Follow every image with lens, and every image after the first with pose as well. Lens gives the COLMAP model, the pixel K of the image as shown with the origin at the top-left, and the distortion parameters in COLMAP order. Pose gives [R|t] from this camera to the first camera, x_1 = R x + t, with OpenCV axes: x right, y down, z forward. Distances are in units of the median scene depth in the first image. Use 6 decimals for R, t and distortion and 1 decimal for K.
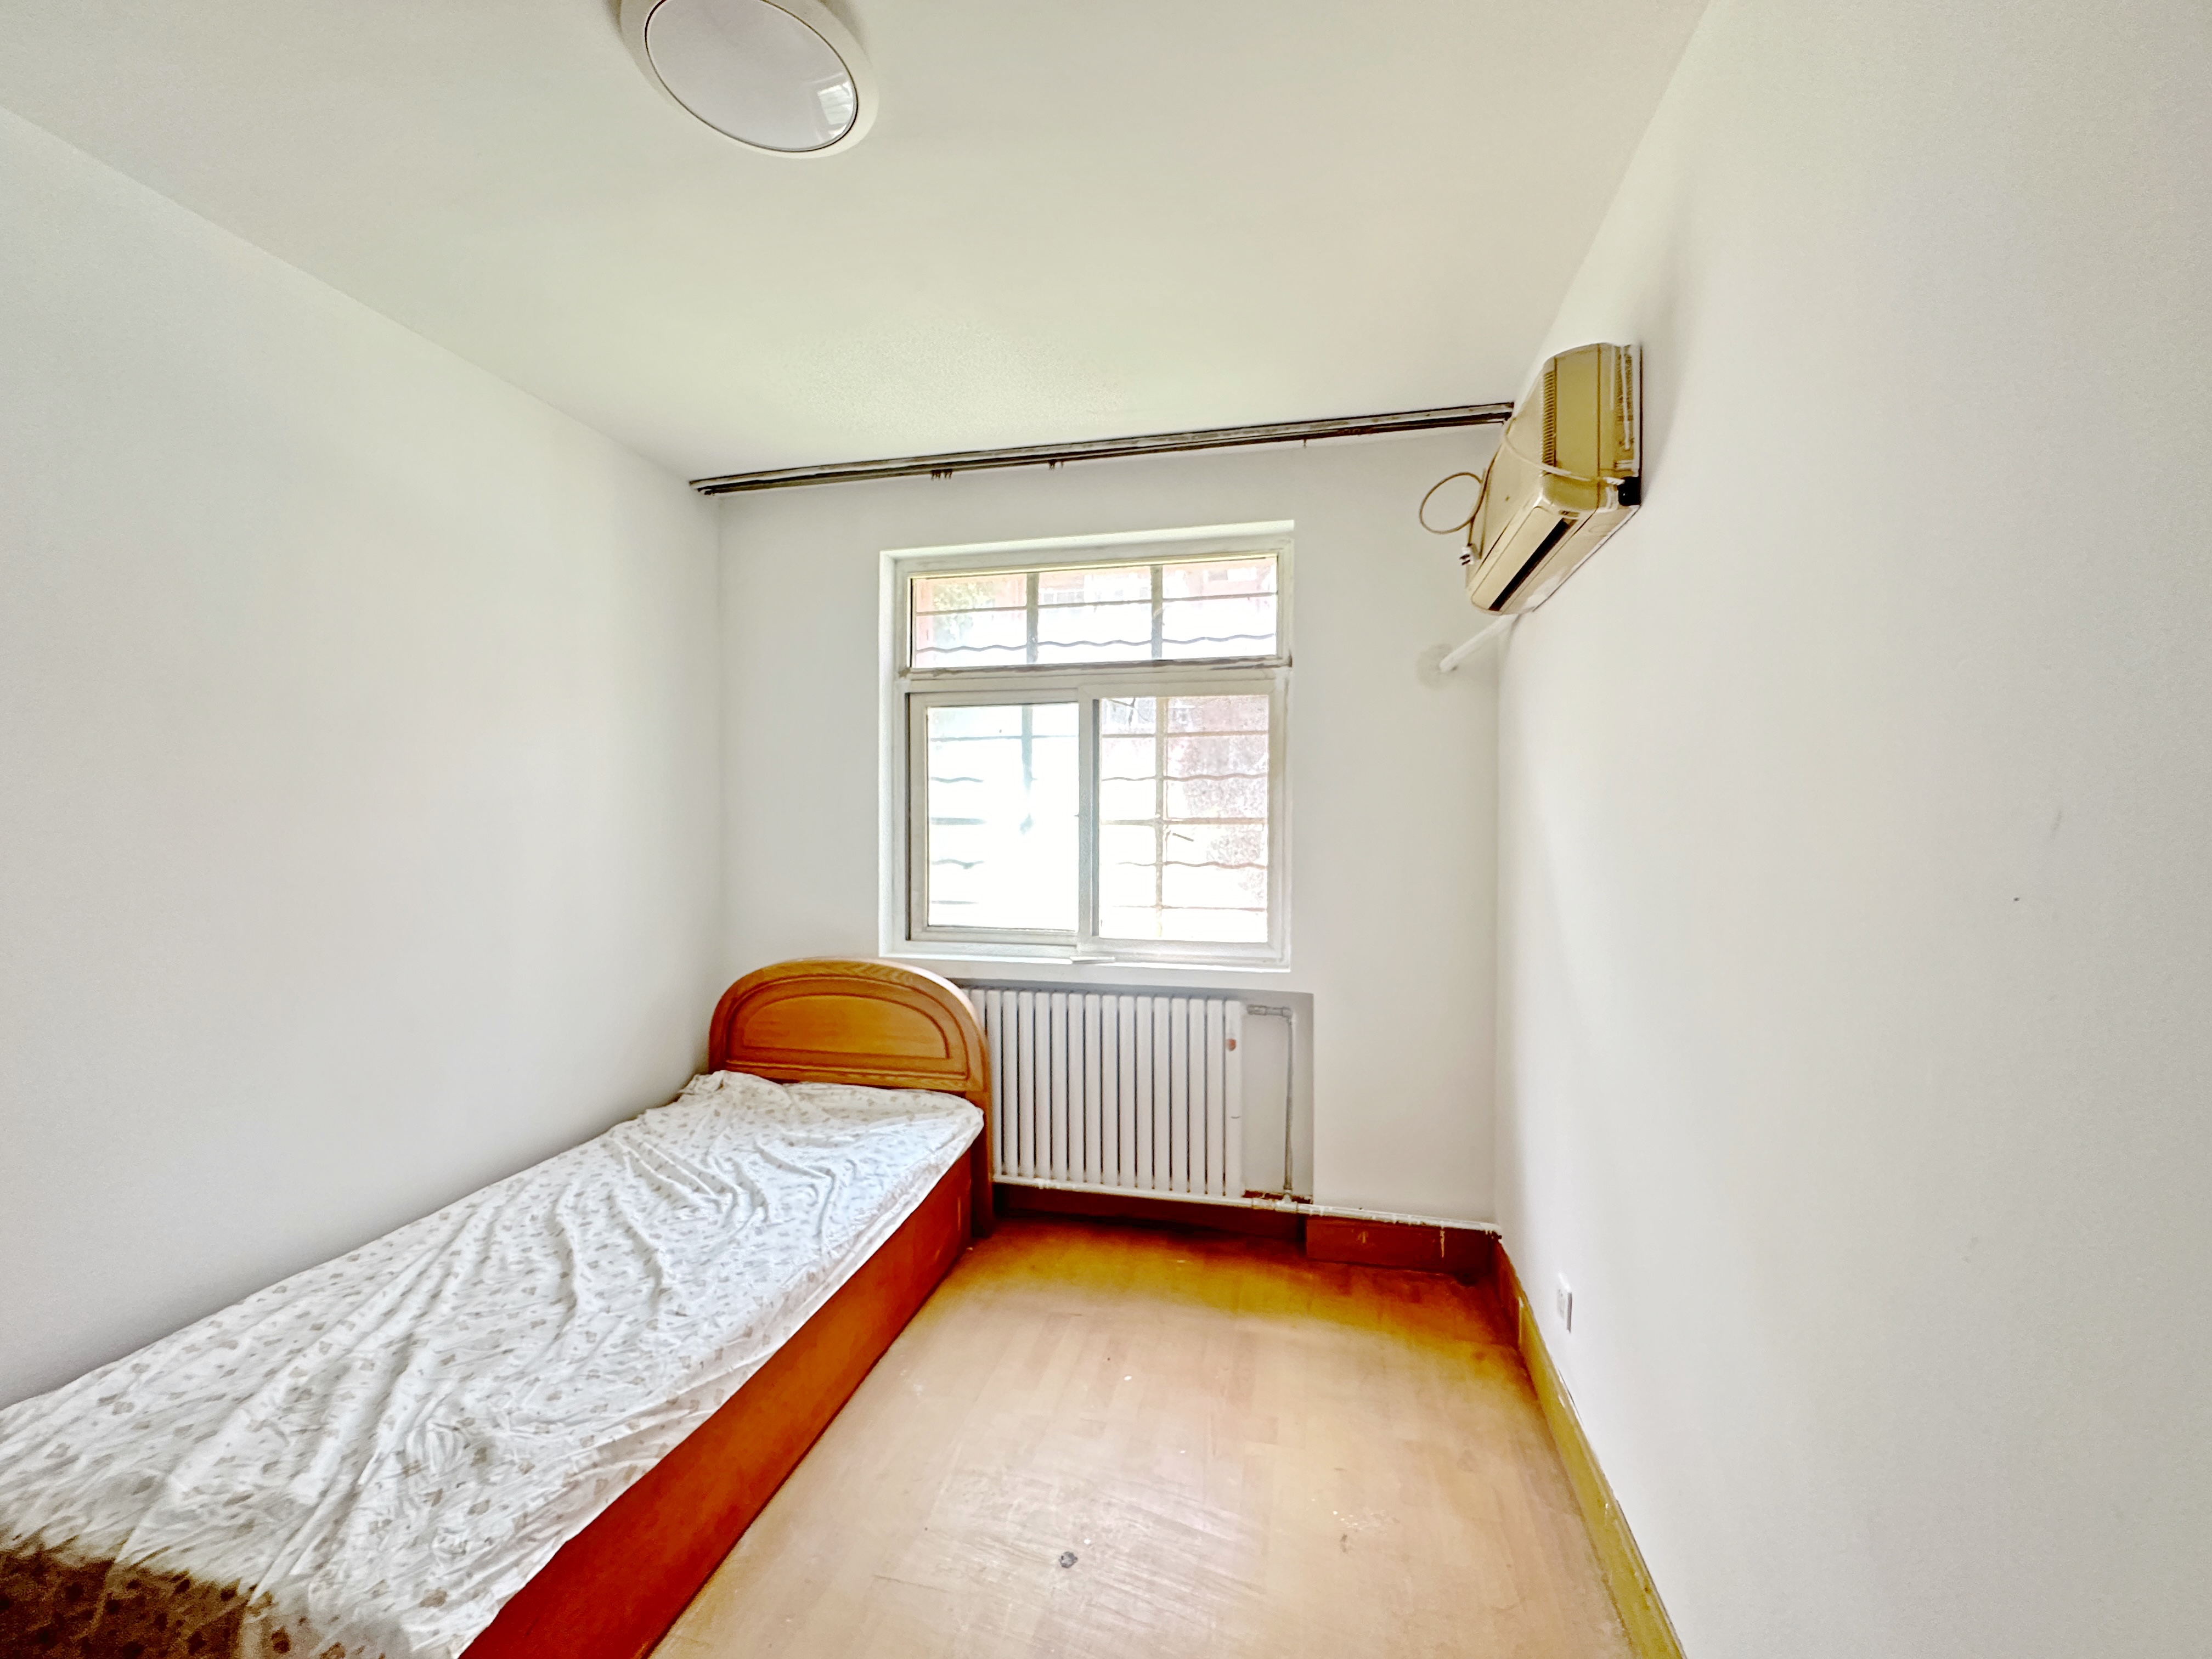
lens RADIAL K [[911.7, 0, 1102.9], [0, 911.7, 834.1], [0, 0, 1]] dist [0.000992, -0.000078]
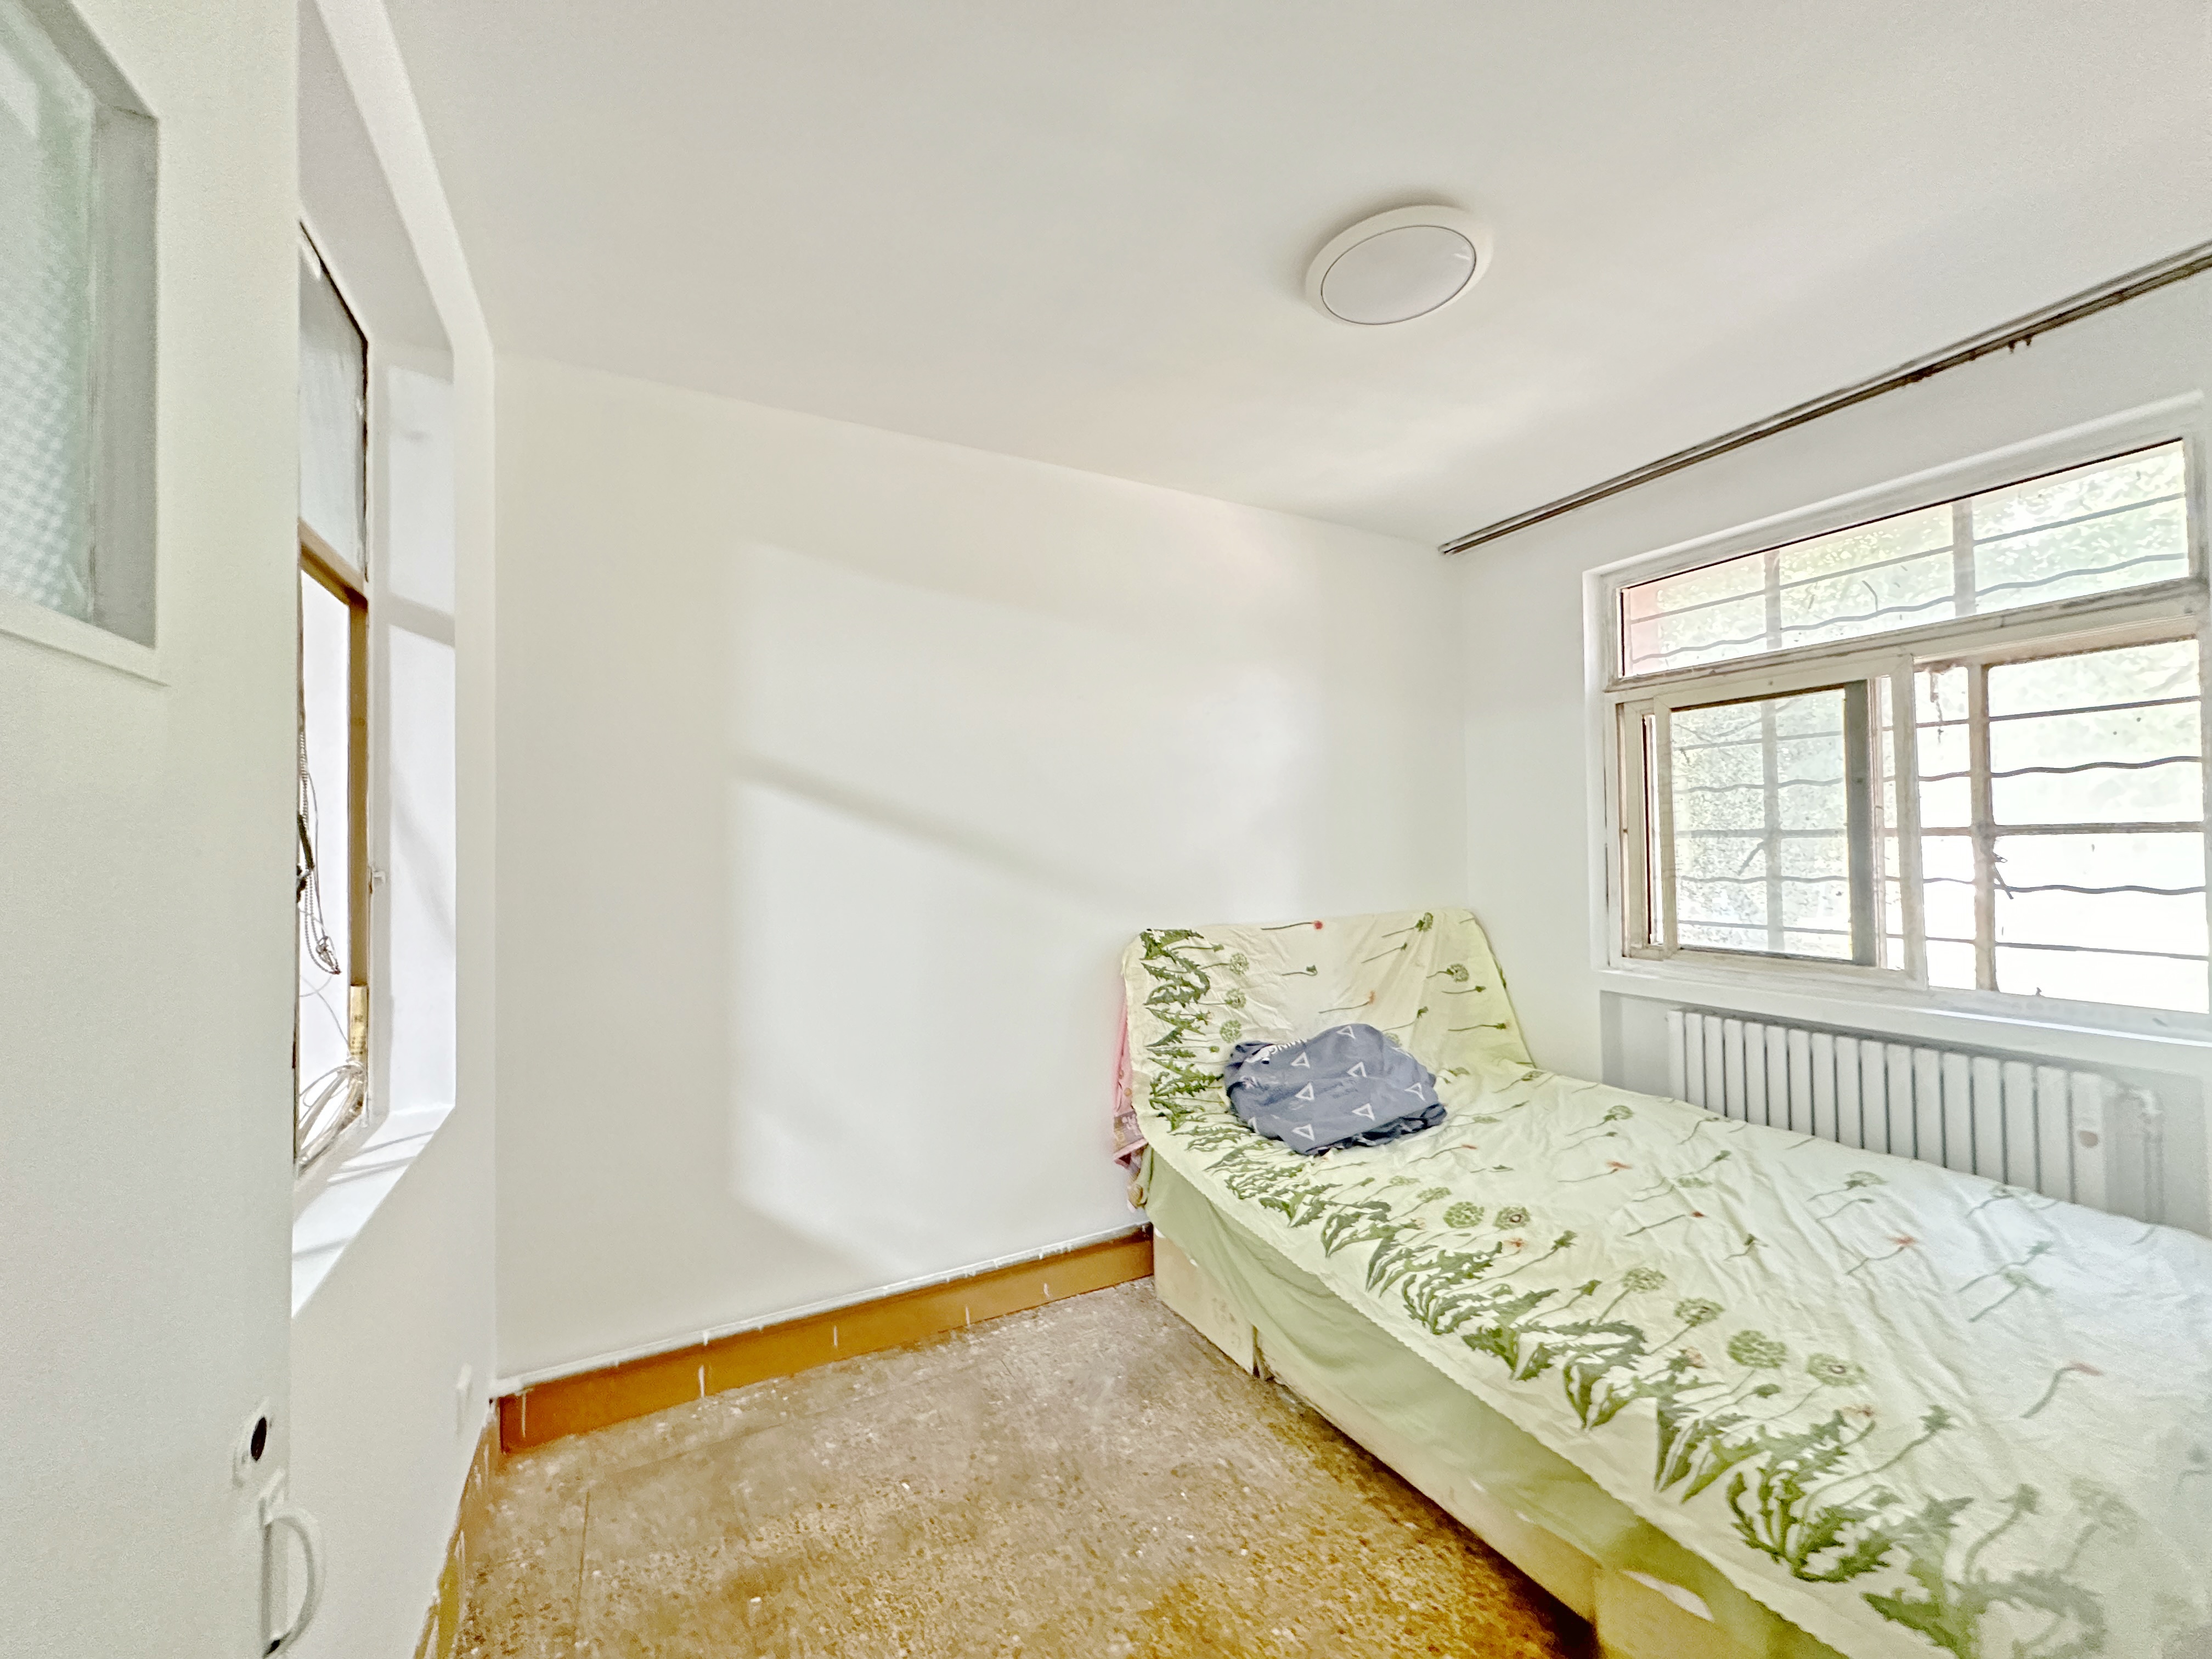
lens RADIAL K [[911.7, 0, 1117.3], [0, 911.7, 824.8], [0, 0, 1]] dist [0.000992, -0.000078]
pose [[0.604636, -0.017669, -0.796306, 0.240480], [-0.003215, 0.999692, -0.024624, 0.003791], [0.796496, 0.017449, 0.604393, -0.043350]]
